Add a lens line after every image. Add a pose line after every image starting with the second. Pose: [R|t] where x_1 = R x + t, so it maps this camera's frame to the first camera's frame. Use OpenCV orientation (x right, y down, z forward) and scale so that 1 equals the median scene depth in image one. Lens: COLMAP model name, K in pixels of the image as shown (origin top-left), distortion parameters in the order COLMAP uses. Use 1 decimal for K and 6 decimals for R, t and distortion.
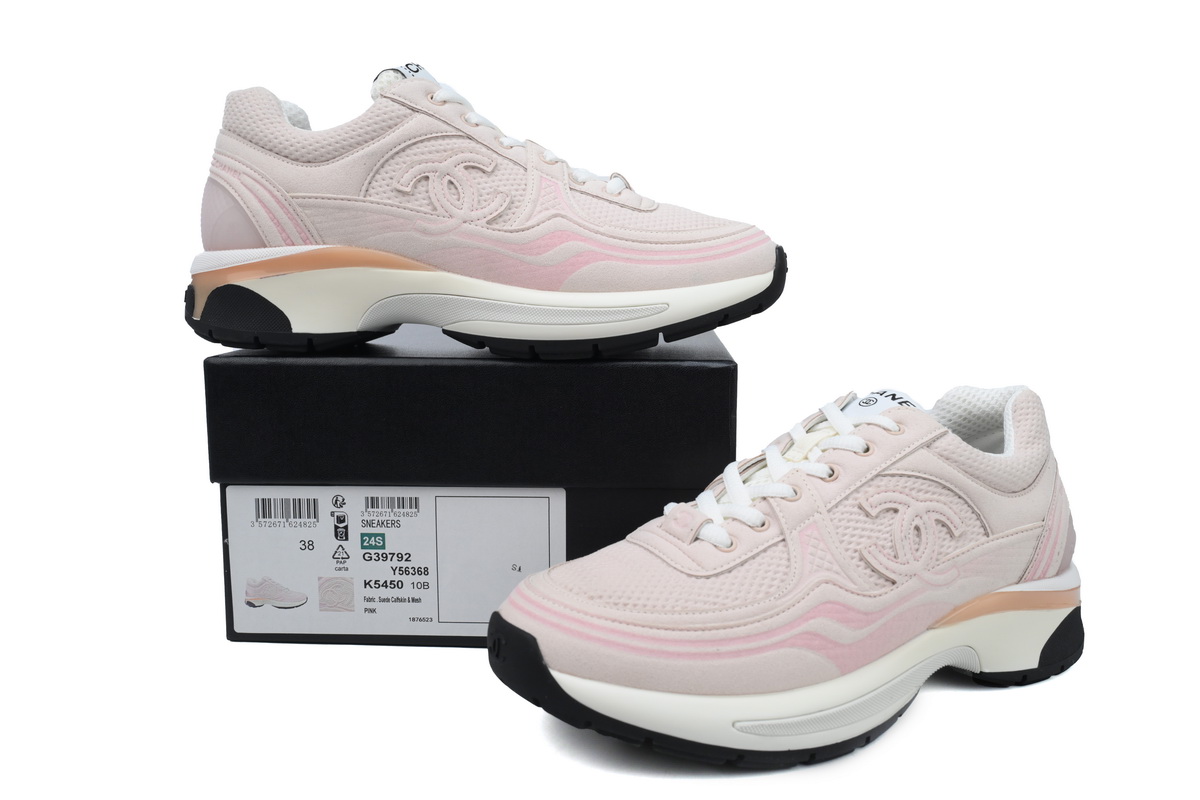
lens RADIAL K [[1057.1, 0, 601.1], [0, 1057.1, 404.0], [0, 0, 1]] dist [-0.004635, -0.001684]
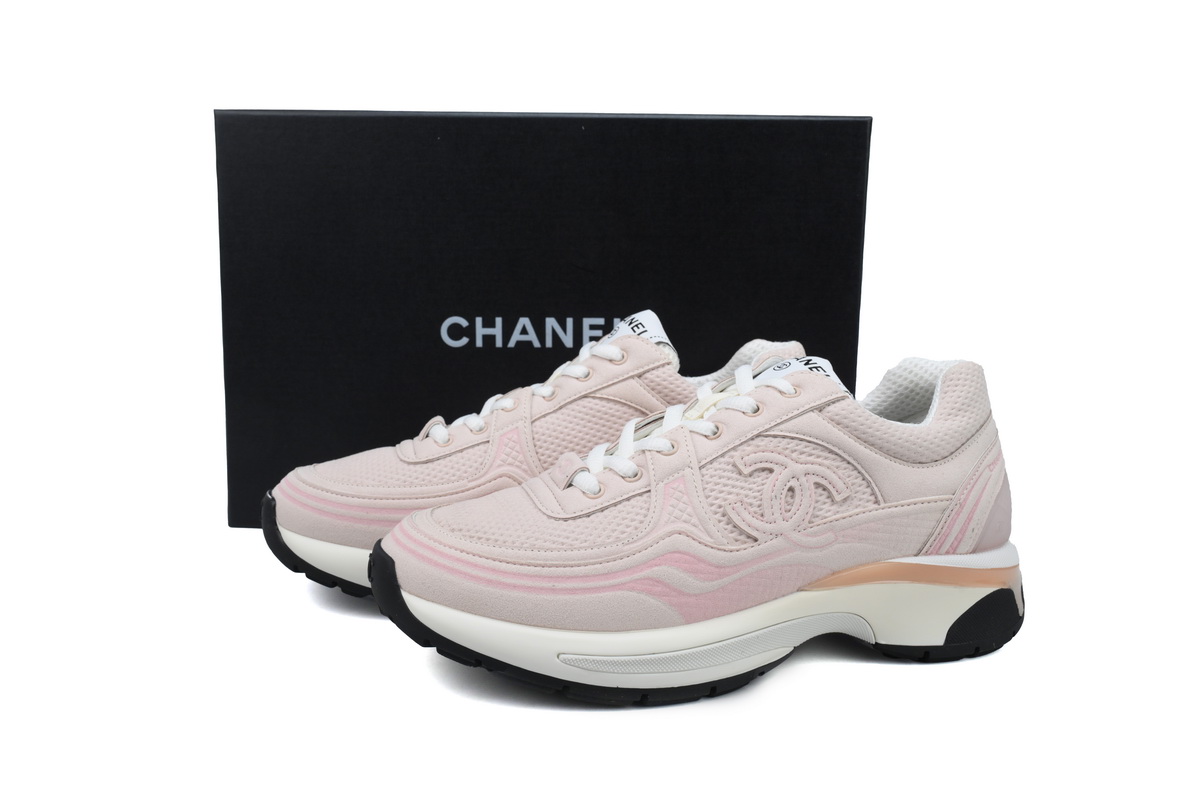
lens RADIAL K [[1057.1, 0, 600.1], [0, 1057.1, 395.8], [0, 0, 1]] dist [-0.004635, -0.001684]
pose [[0.974871, 0.042320, -0.218715, 0.339630], [-0.042011, 0.999099, 0.006070, 0.030383], [0.218774, 0.003271, 0.975770, -0.021981]]
